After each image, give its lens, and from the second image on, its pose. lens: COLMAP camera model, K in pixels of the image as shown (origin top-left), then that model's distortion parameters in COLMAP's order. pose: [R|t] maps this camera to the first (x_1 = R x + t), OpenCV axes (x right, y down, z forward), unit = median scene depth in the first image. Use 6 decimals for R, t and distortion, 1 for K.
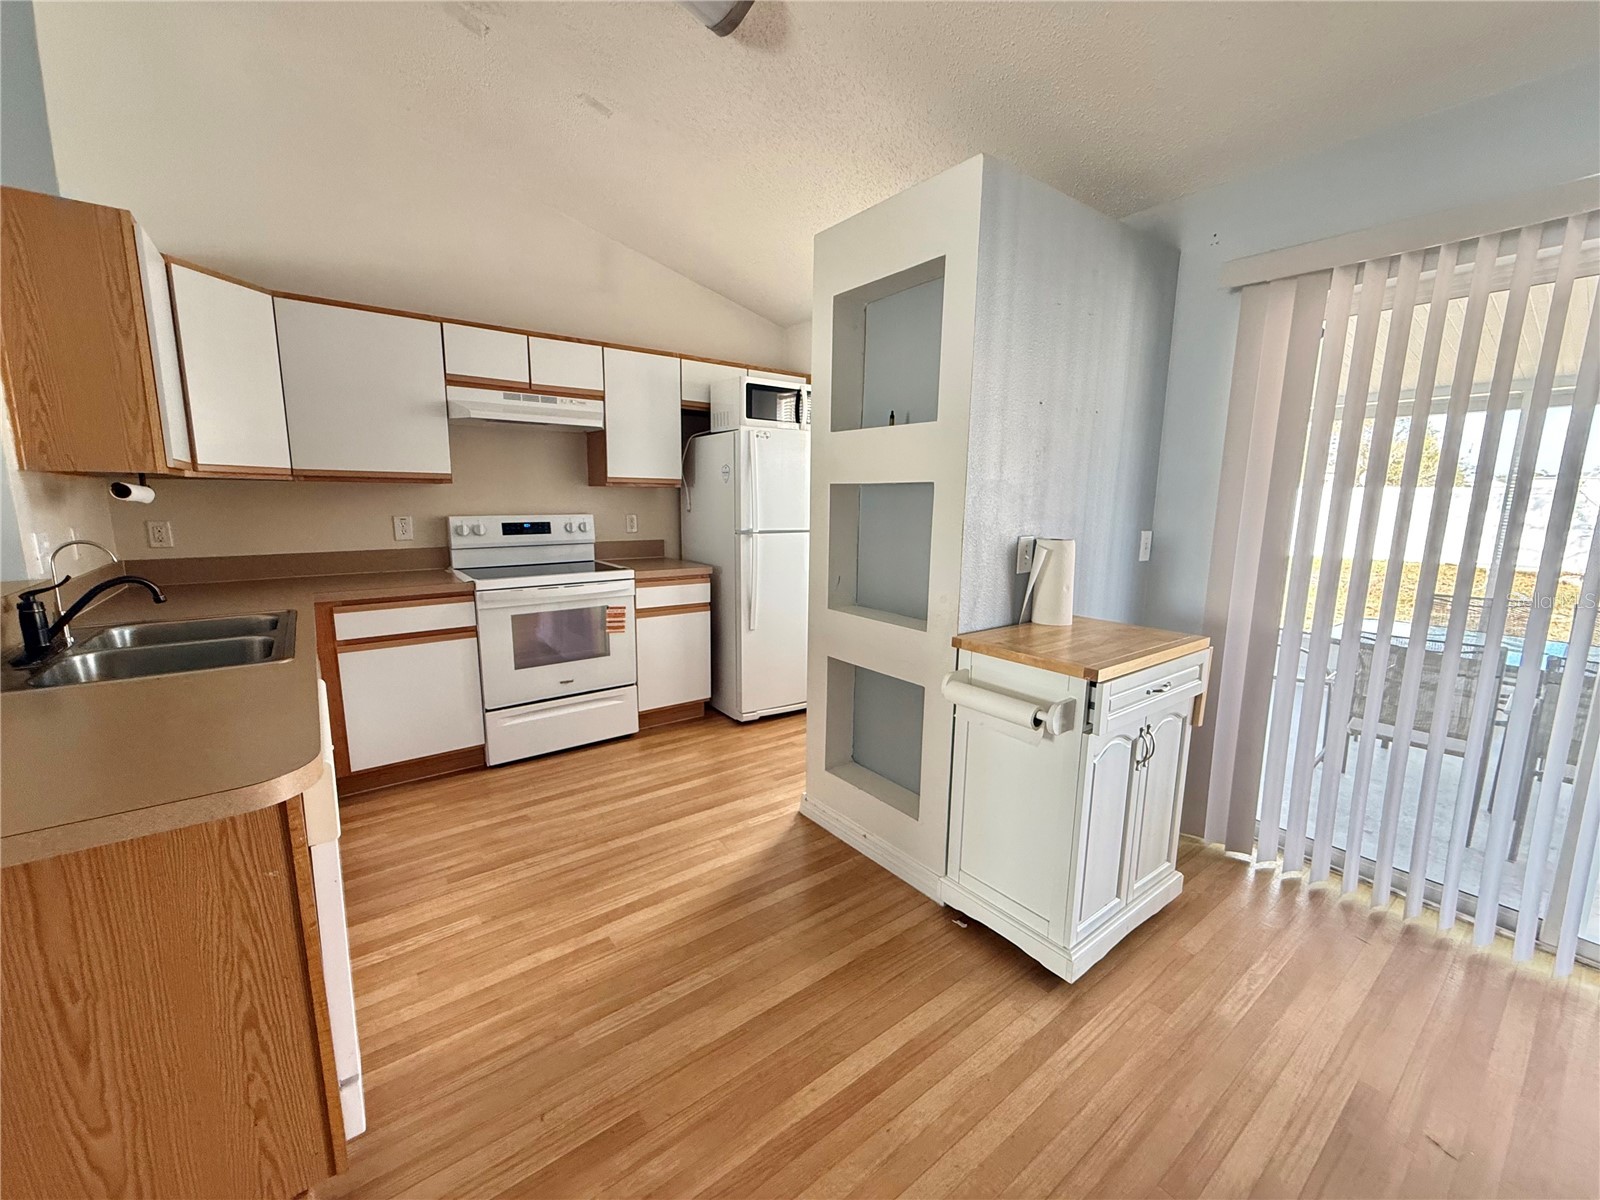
lens RADIAL K [[641.4, 0, 794.7], [0, 641.4, 595.3], [0, 0, 1]] dist [-0.000782, 0.000224]
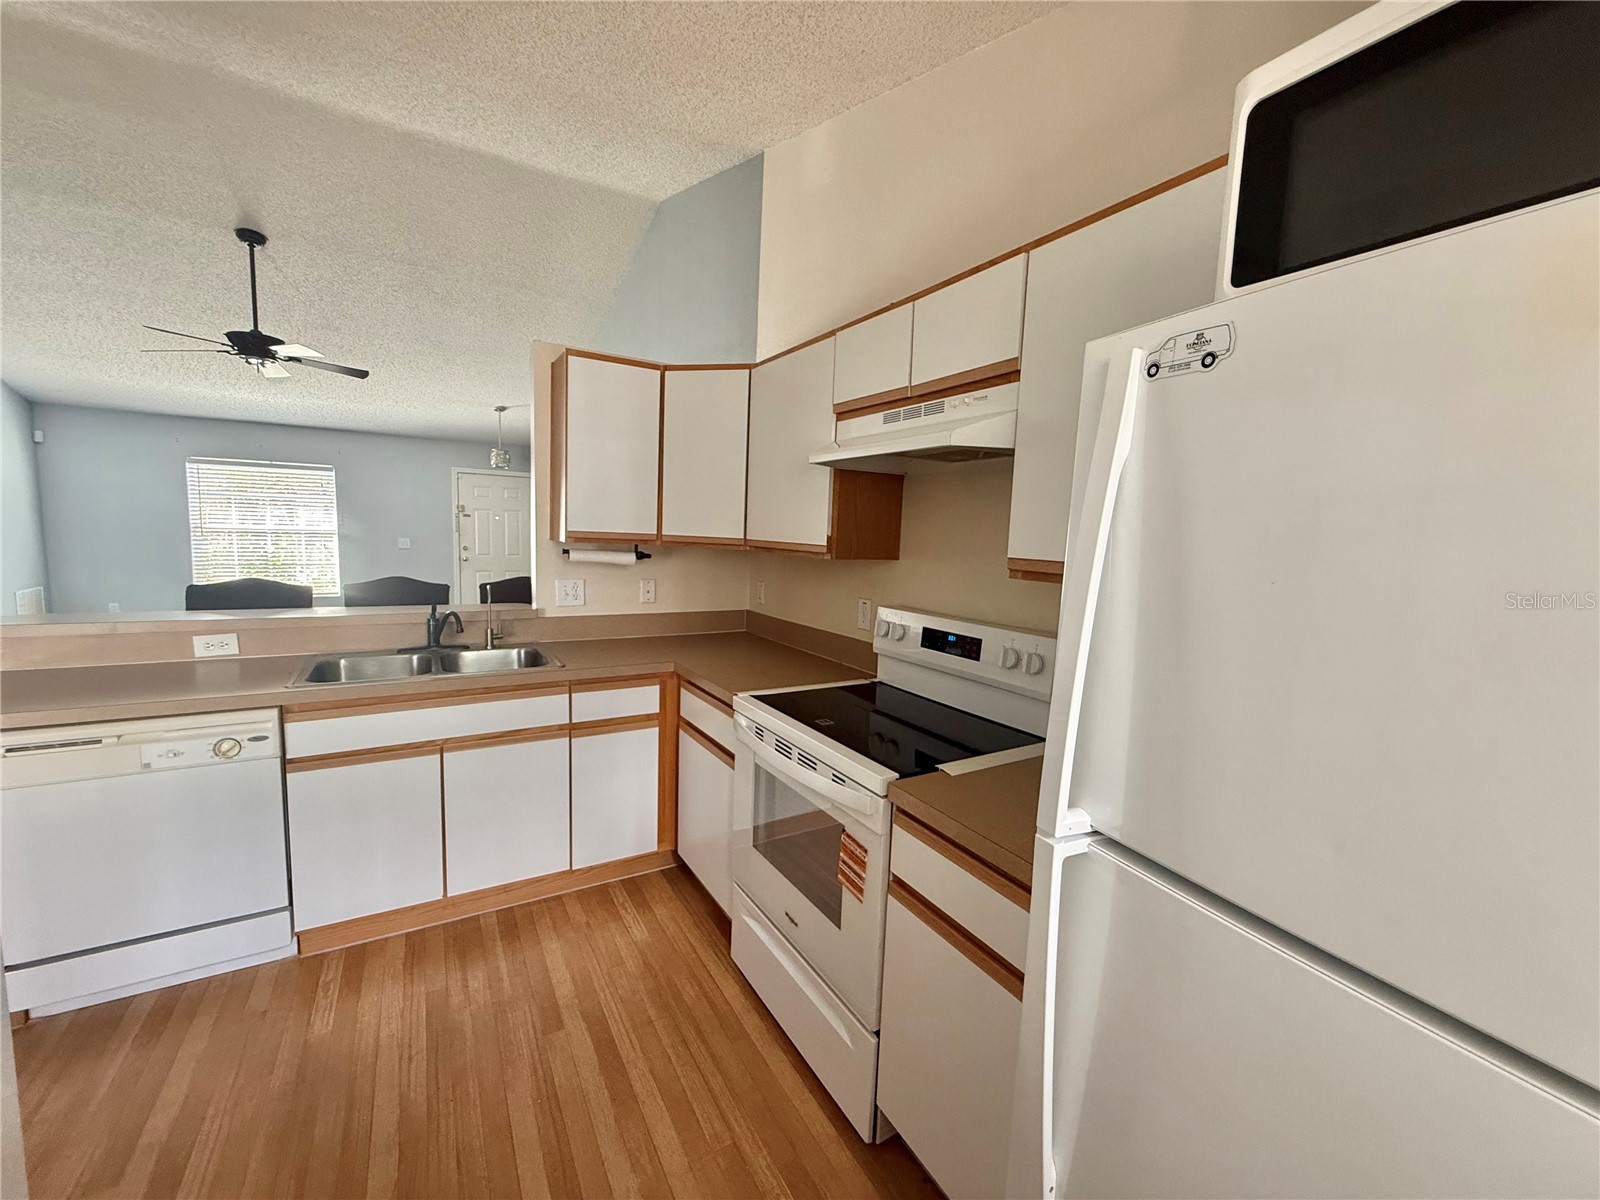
lens RADIAL K [[641.4, 0, 799.6], [0, 641.4, 595.7], [0, 0, 1]] dist [-0.000782, 0.000224]
pose [[-0.117672, 0.087708, -0.989172, 0.157458], [-0.192851, 0.975110, 0.109403, -0.190413], [0.974147, 0.203637, -0.097829, 0.966434]]
